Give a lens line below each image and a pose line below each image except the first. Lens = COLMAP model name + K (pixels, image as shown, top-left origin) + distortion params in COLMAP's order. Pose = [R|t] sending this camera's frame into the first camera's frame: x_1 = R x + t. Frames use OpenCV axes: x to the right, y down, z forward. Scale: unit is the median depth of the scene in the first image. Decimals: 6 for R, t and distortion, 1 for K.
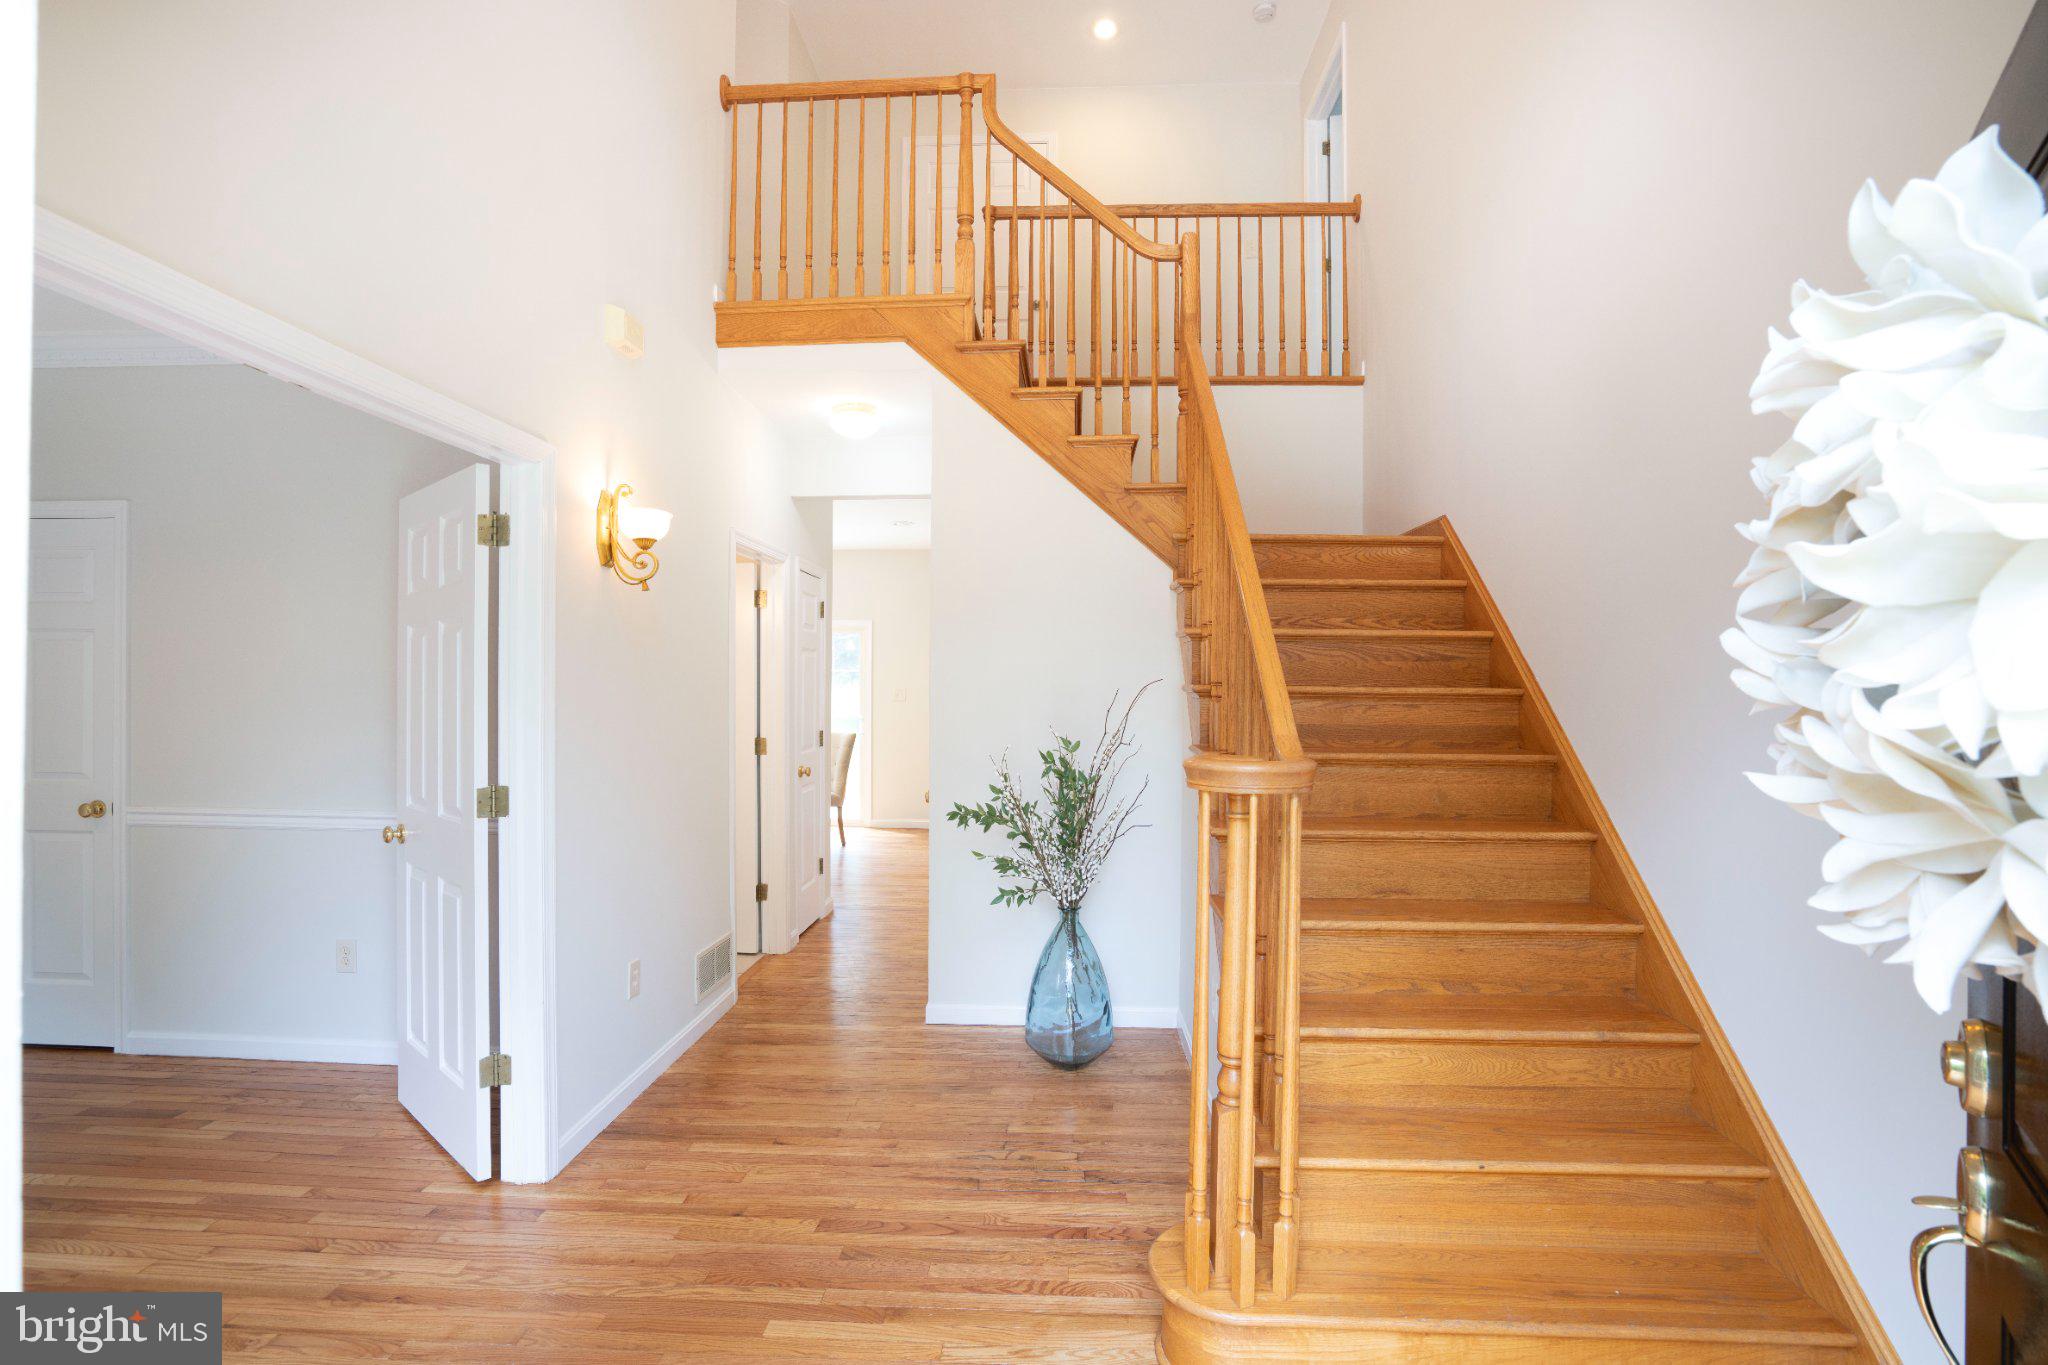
lens RADIAL K [[942.7, 0, 1022.7], [0, 942.7, 690.2], [0, 0, 1]] dist [-0.063171, 0.024706]
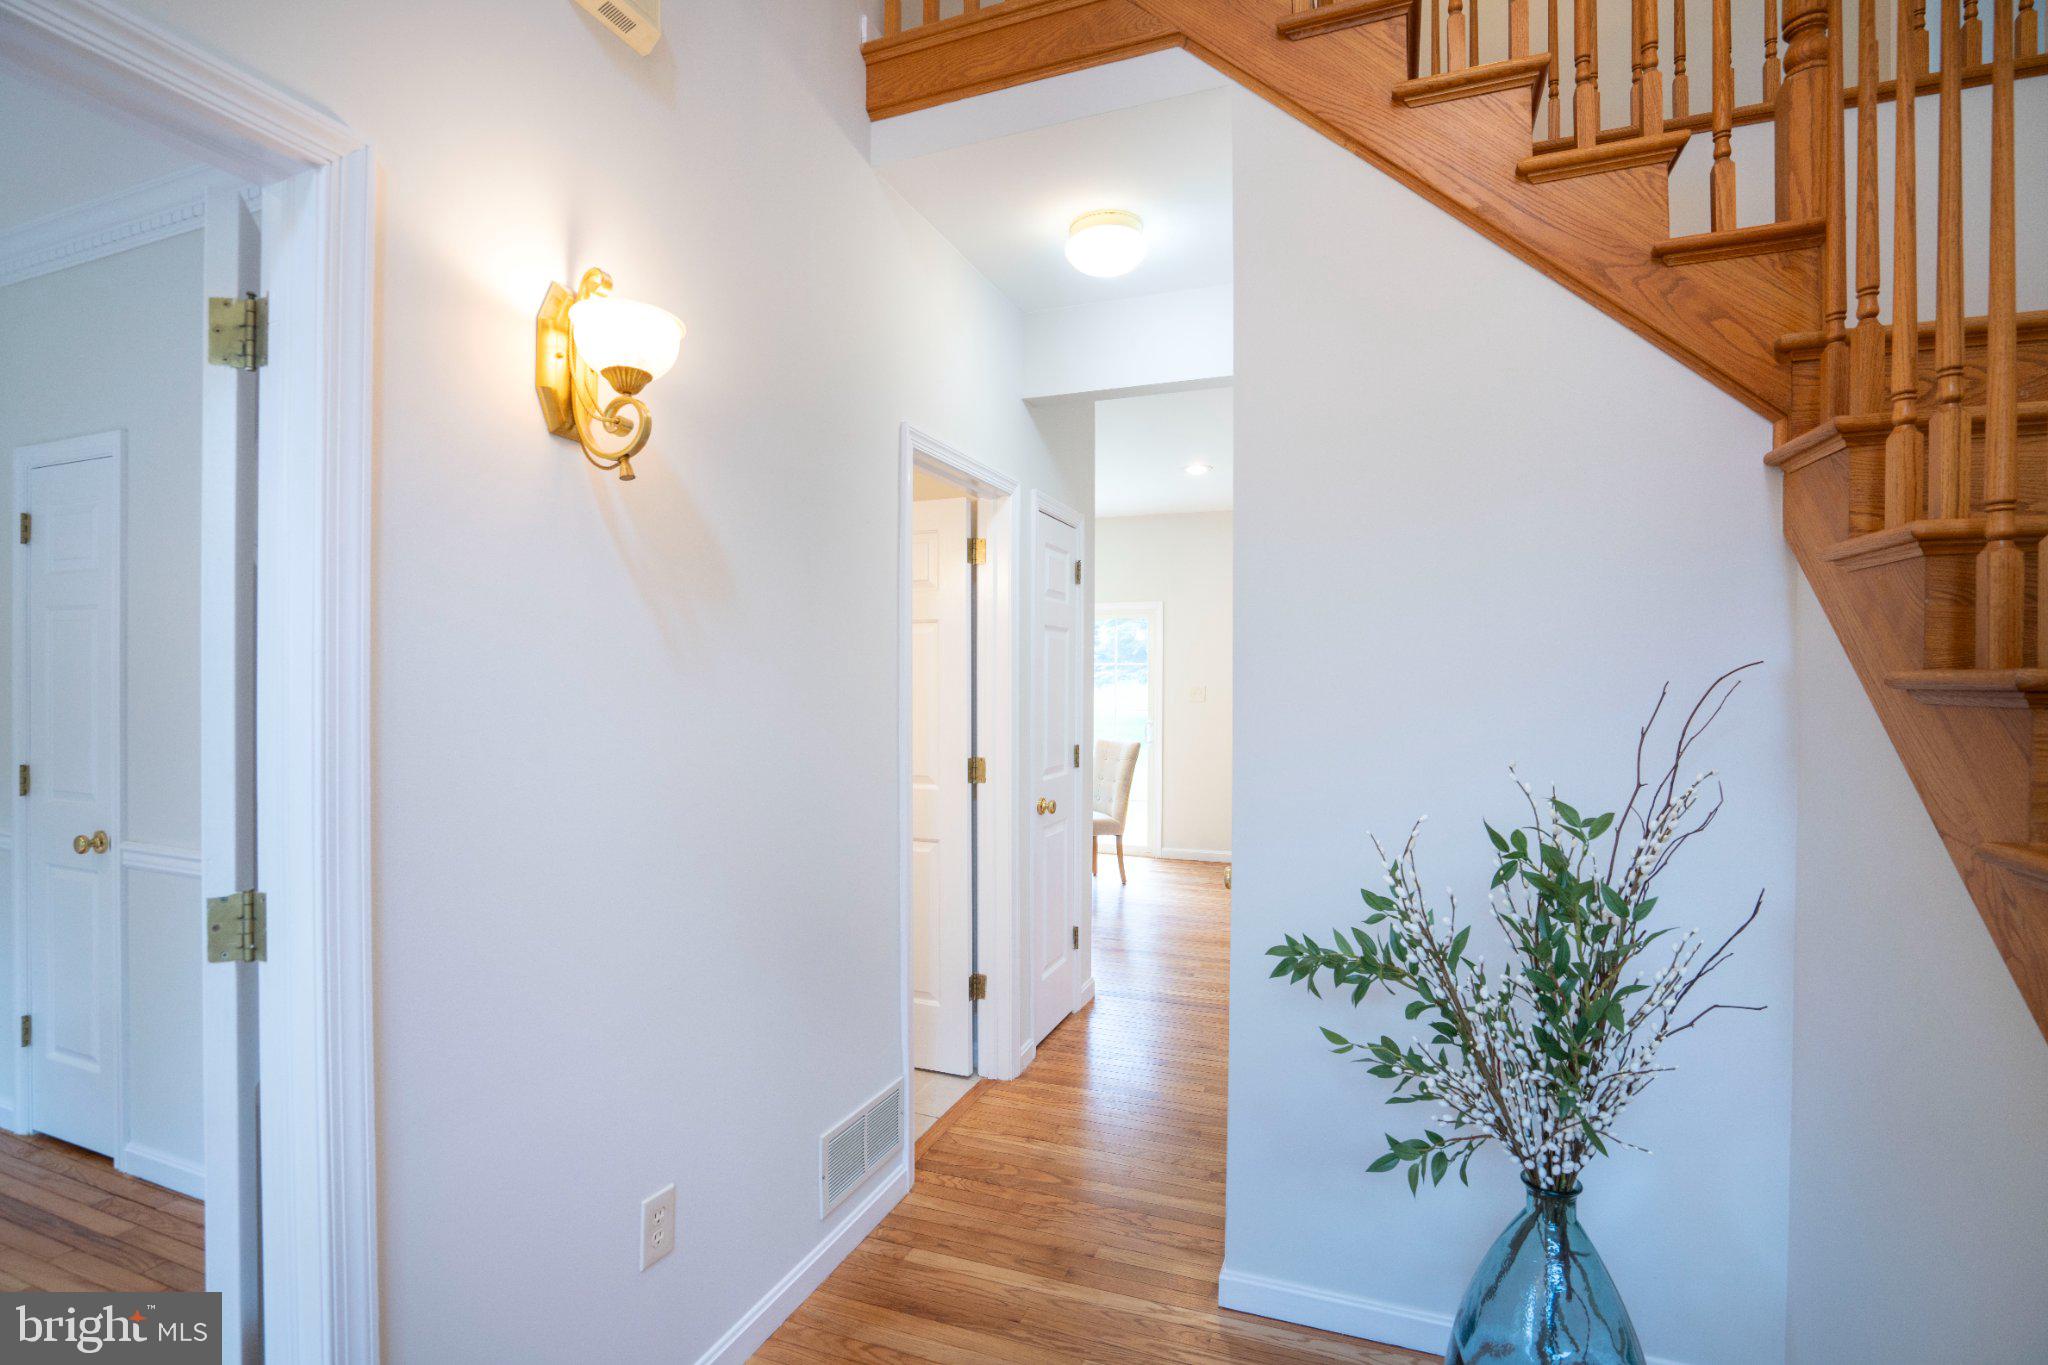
lens RADIAL K [[942.7, 0, 1022.7], [0, 942.7, 690.2], [0, 0, 1]] dist [-0.063171, 0.024706]
pose [[0.948795, 0.002059, -0.315885, -0.048848], [-0.001597, 0.999997, 0.001723, 0.001528], [0.315887, -0.001131, 0.948796, 0.511543]]
